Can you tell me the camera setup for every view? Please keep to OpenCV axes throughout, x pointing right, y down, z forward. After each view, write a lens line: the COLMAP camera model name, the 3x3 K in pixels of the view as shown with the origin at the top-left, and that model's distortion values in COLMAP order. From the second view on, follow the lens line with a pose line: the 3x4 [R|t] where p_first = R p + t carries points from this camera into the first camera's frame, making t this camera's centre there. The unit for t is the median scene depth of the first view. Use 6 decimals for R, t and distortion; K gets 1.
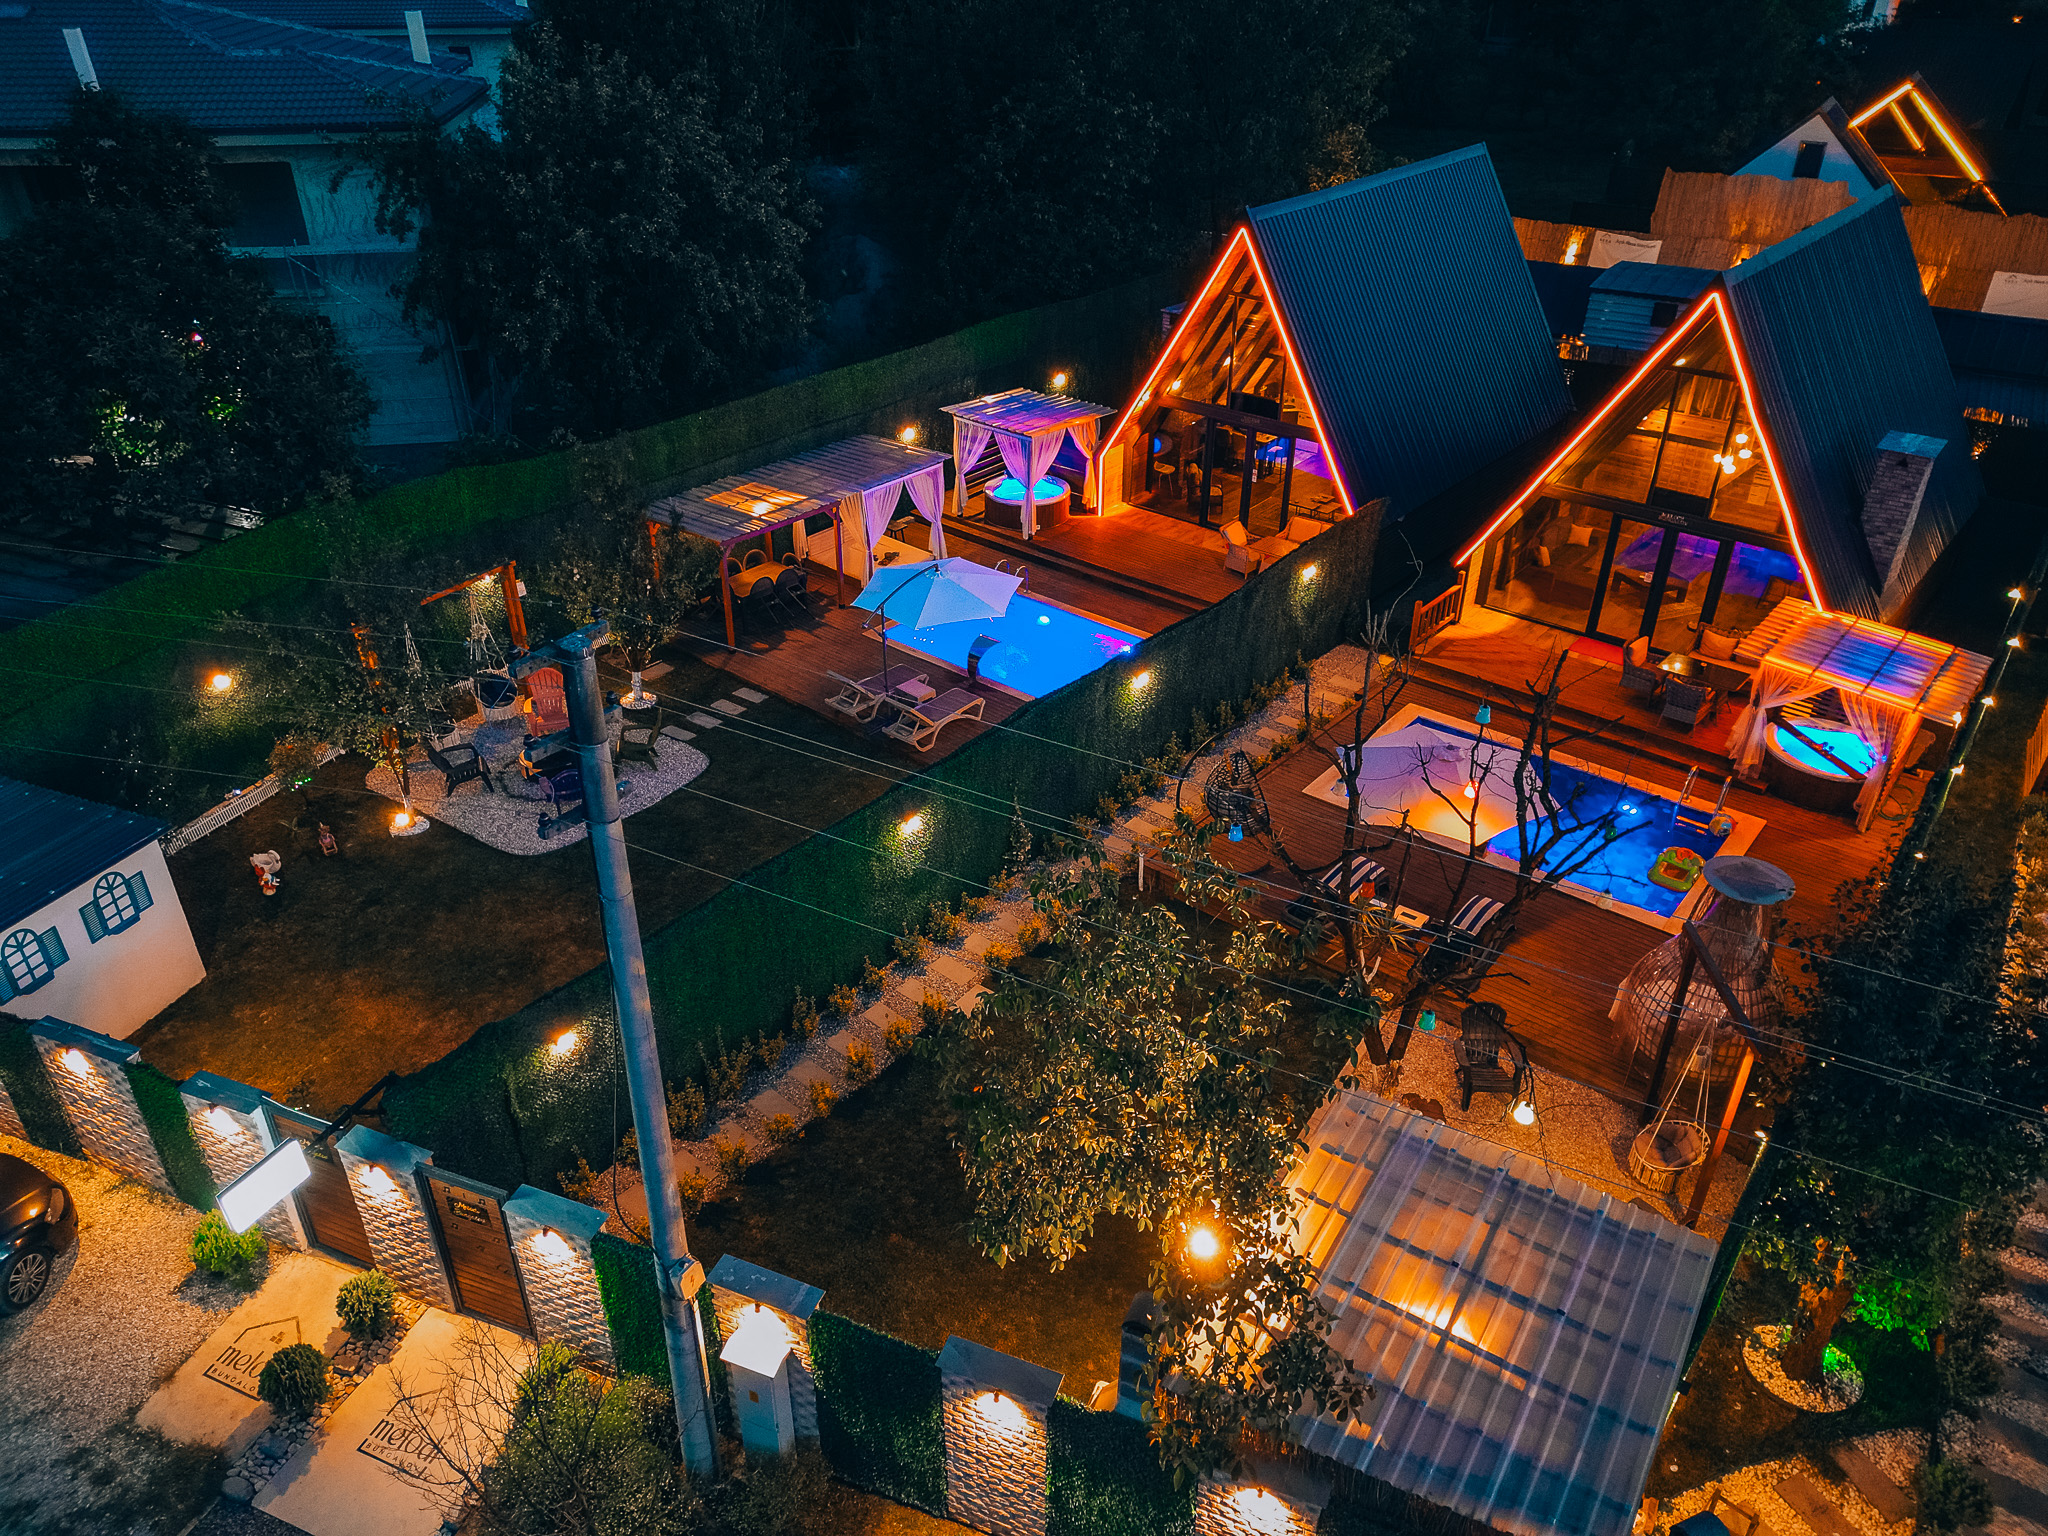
lens RADIAL K [[1436.2, 0, 1024.0], [0, 1436.2, 768.0], [0, 0, 1]] dist [0.075836, -0.088715]
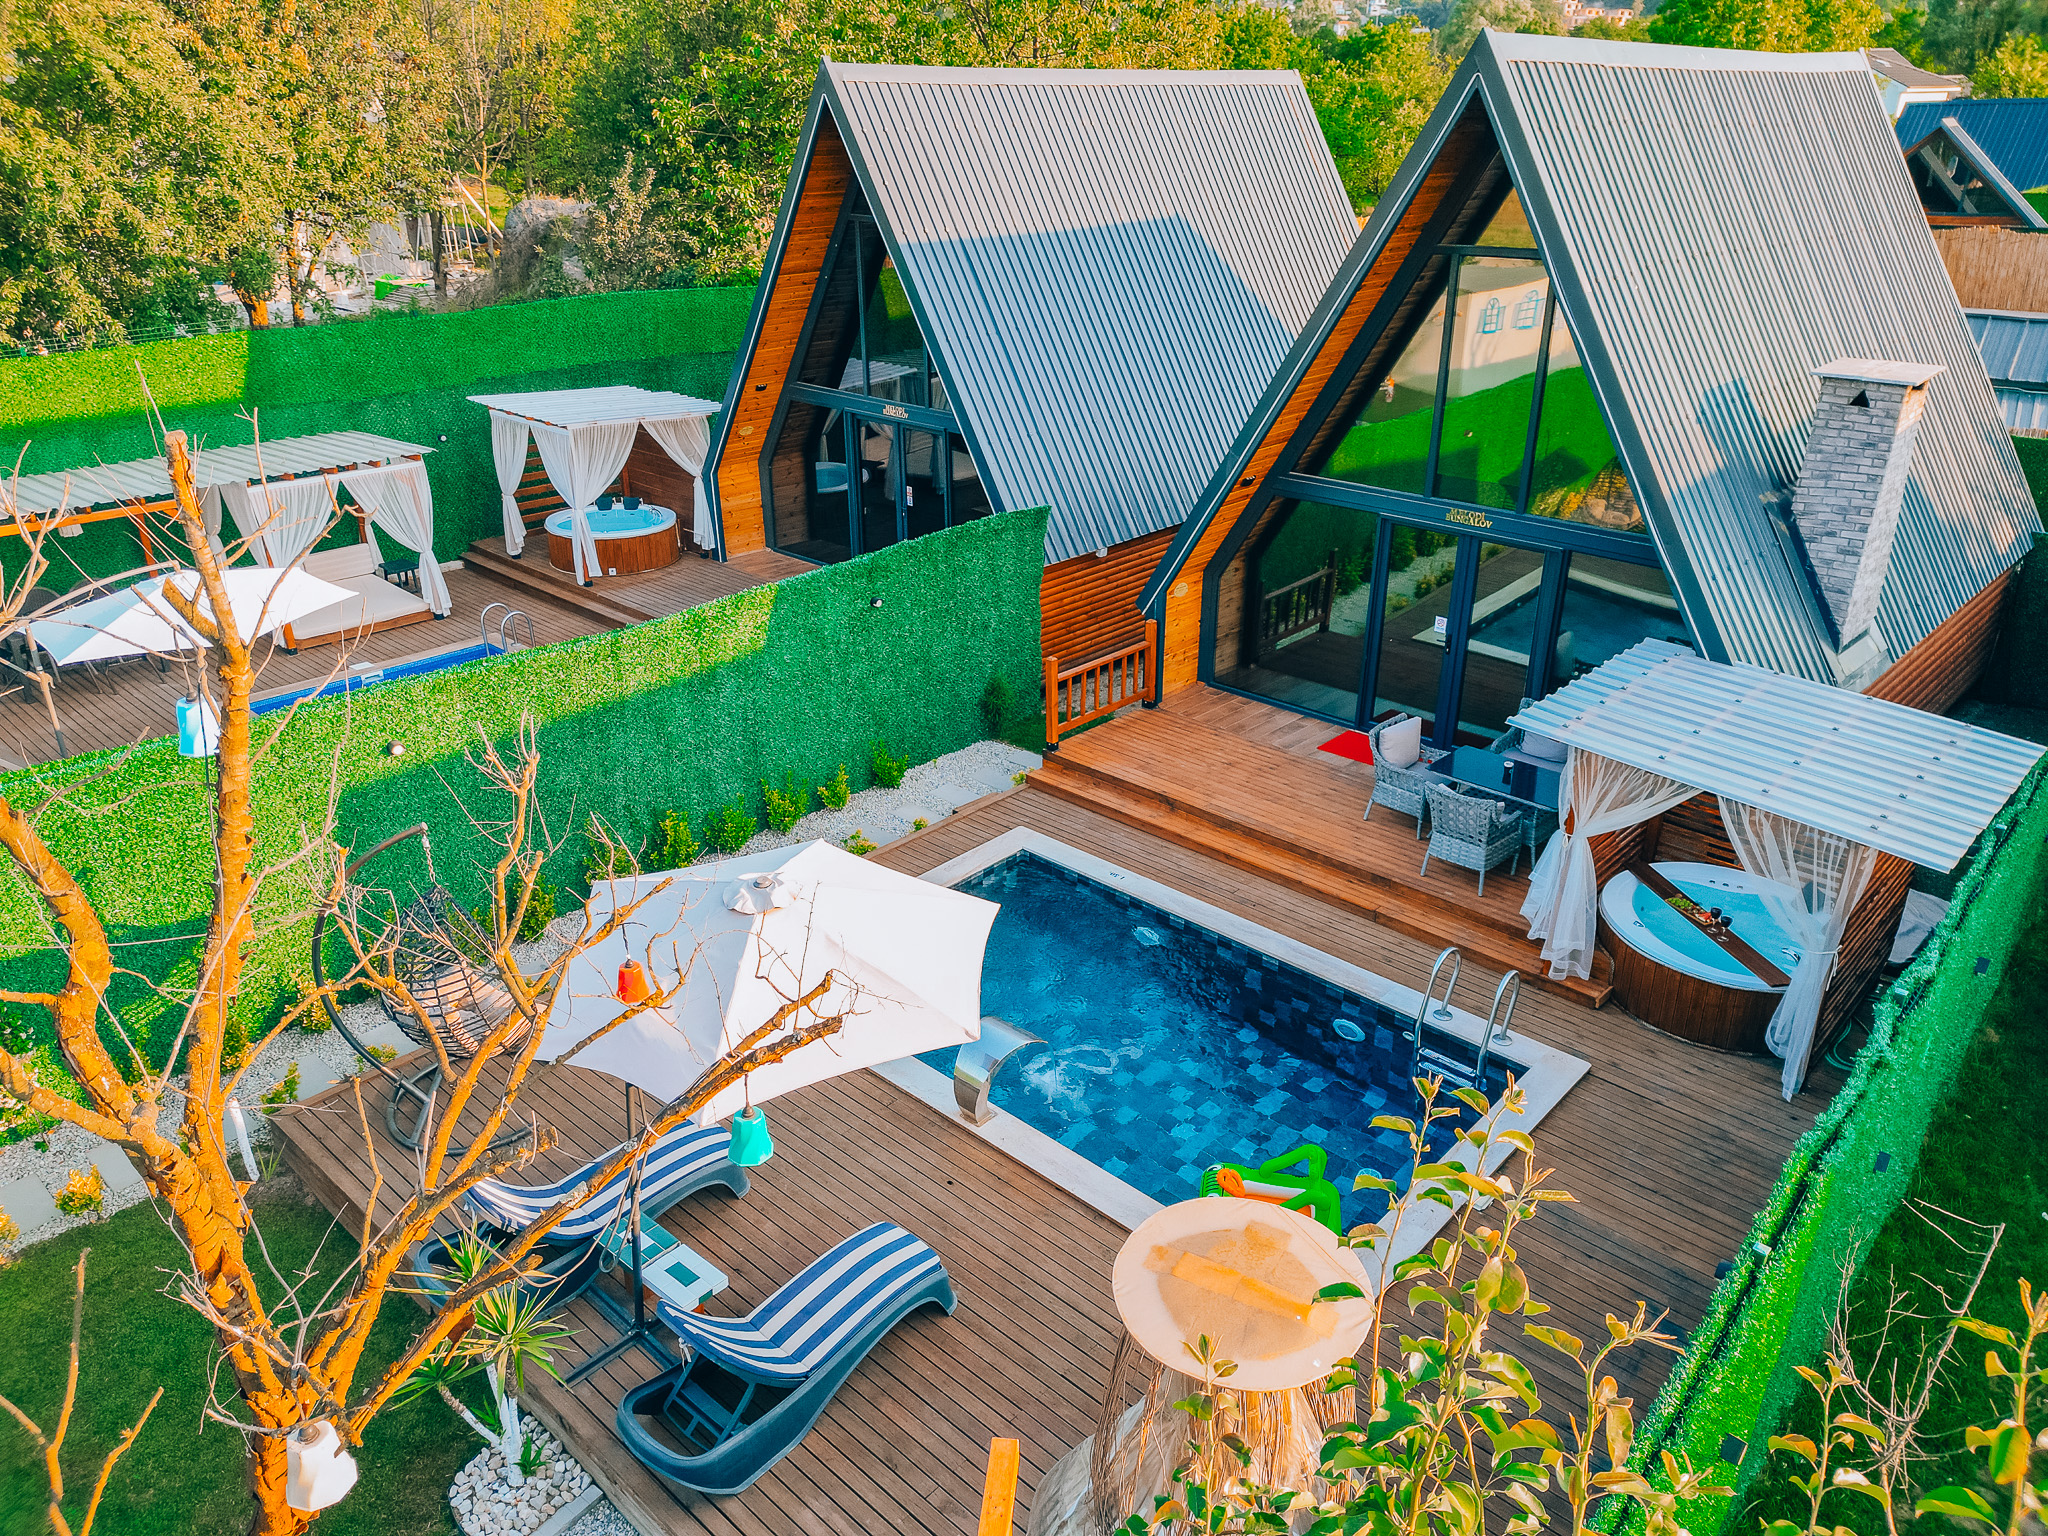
lens RADIAL K [[1436.2, 0, 1024.0], [0, 1436.2, 768.0], [0, 0, 1]] dist [0.075836, -0.088715]
pose [[0.997932, 0.018526, -0.061553, 0.313577], [-0.025738, 0.992617, -0.118525, -0.000041], [0.058903, 0.119864, 0.991041, 0.439306]]
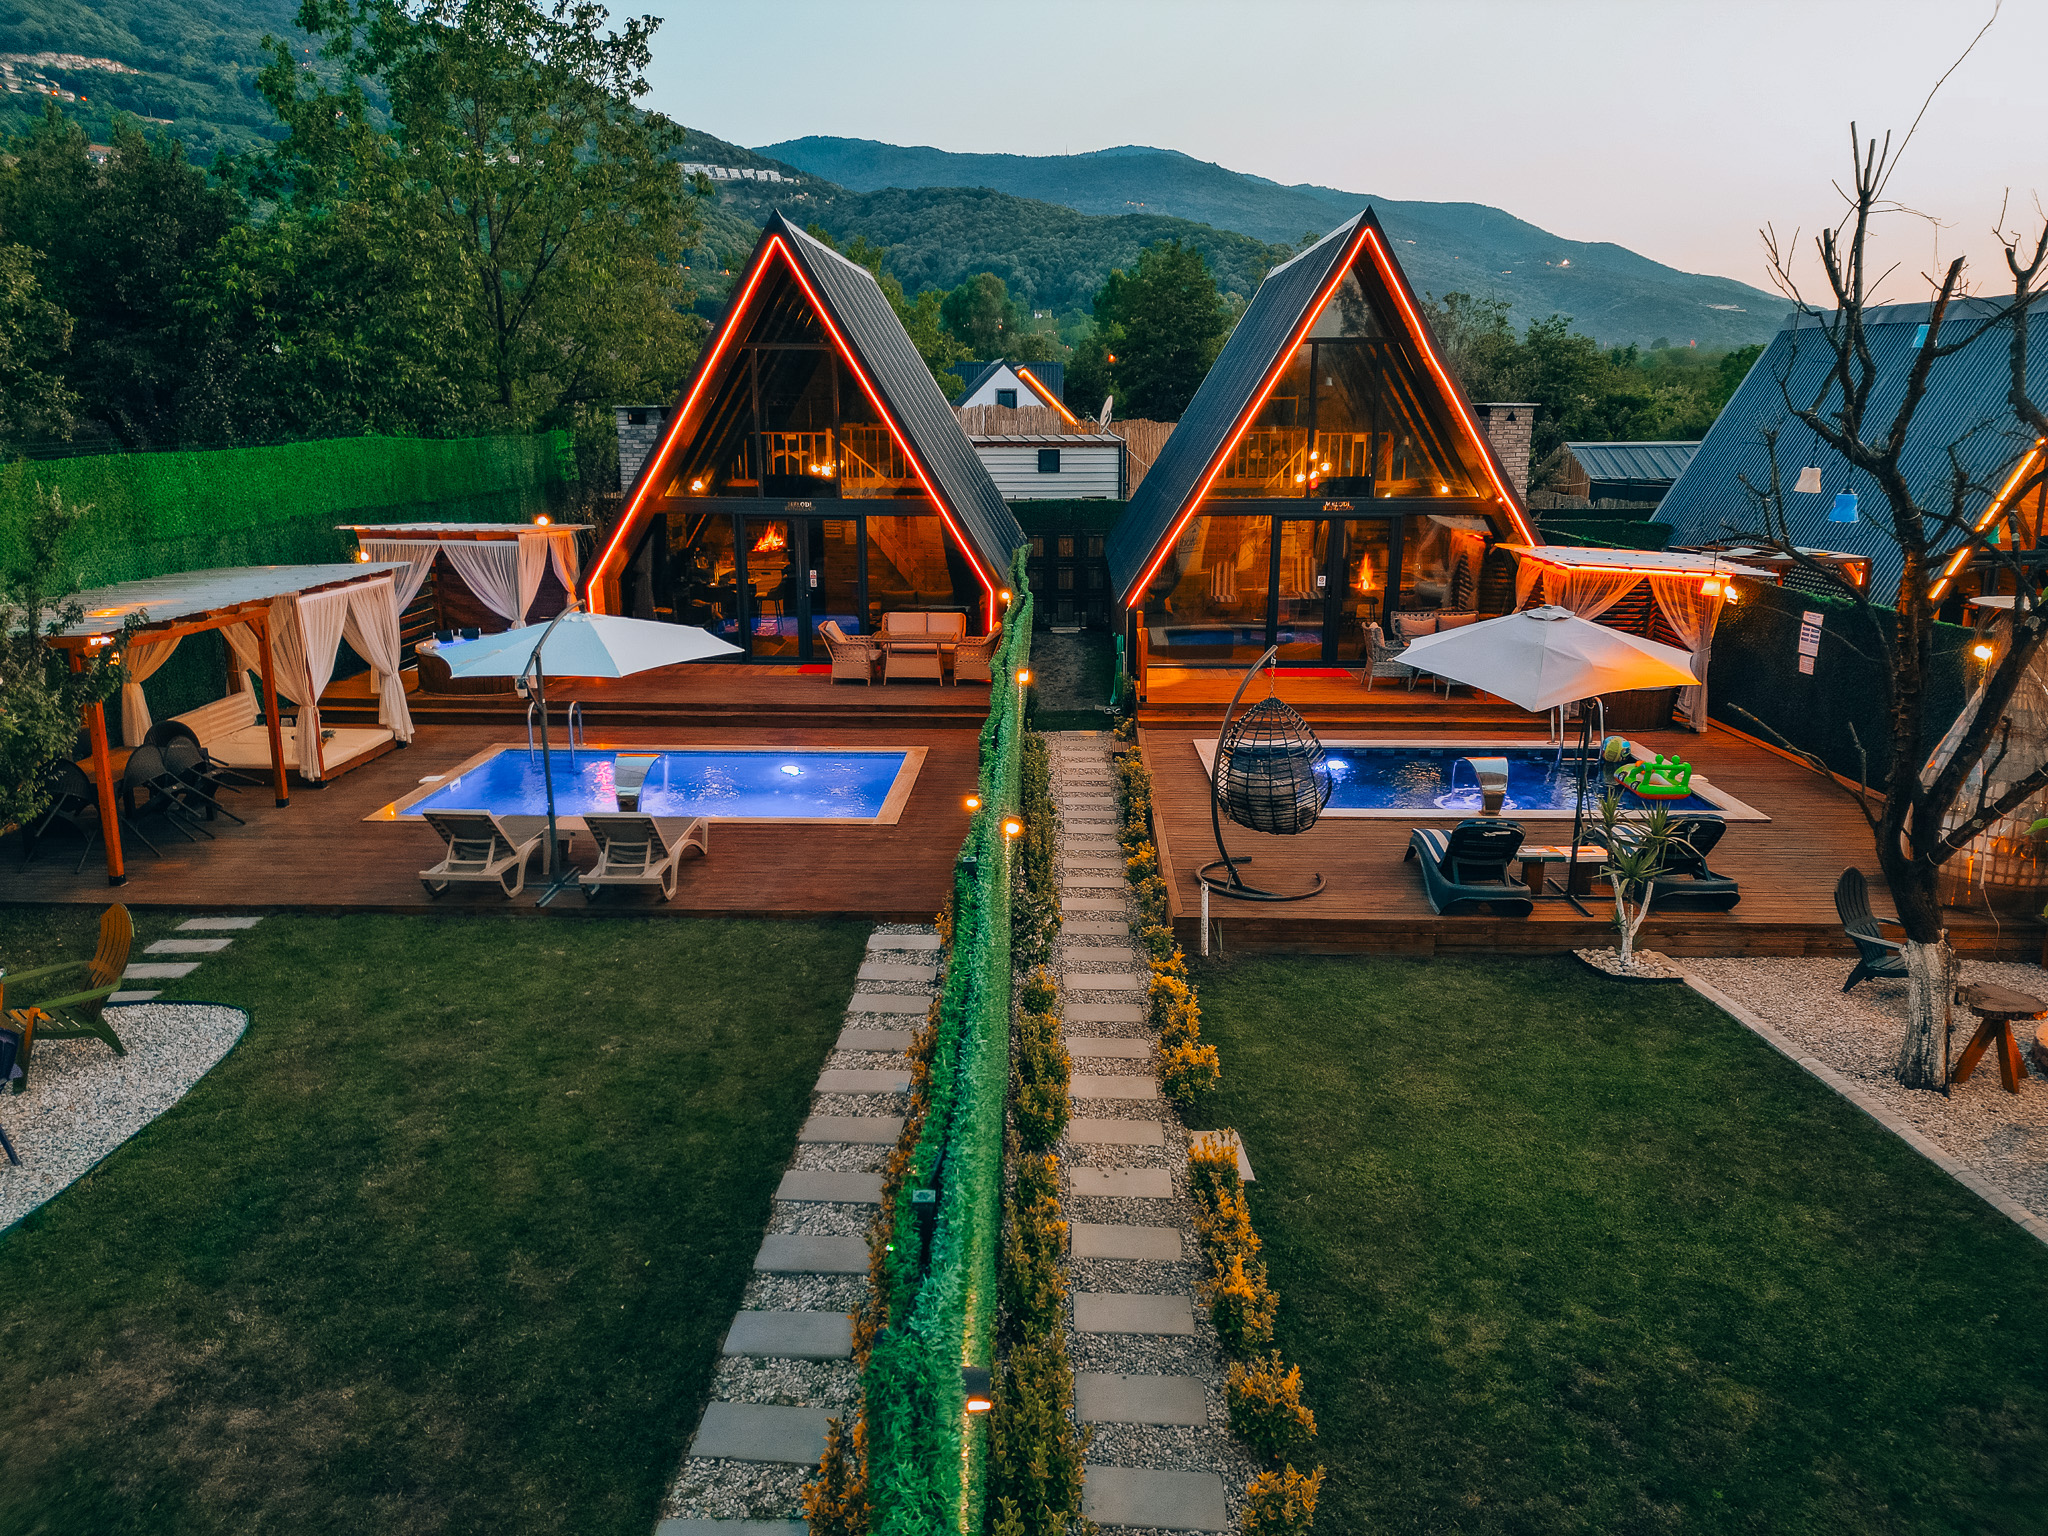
lens RADIAL K [[1415.6, 0, 1023.9], [0, 1415.6, 759.2], [0, 0, 1]] dist [0.088151, -0.095486]
pose [[0.784230, -0.150701, 0.601891, -0.271316], [0.324046, 0.926728, -0.190181, 0.082332], [-0.529129, 0.344186, 0.775602, 0.470435]]
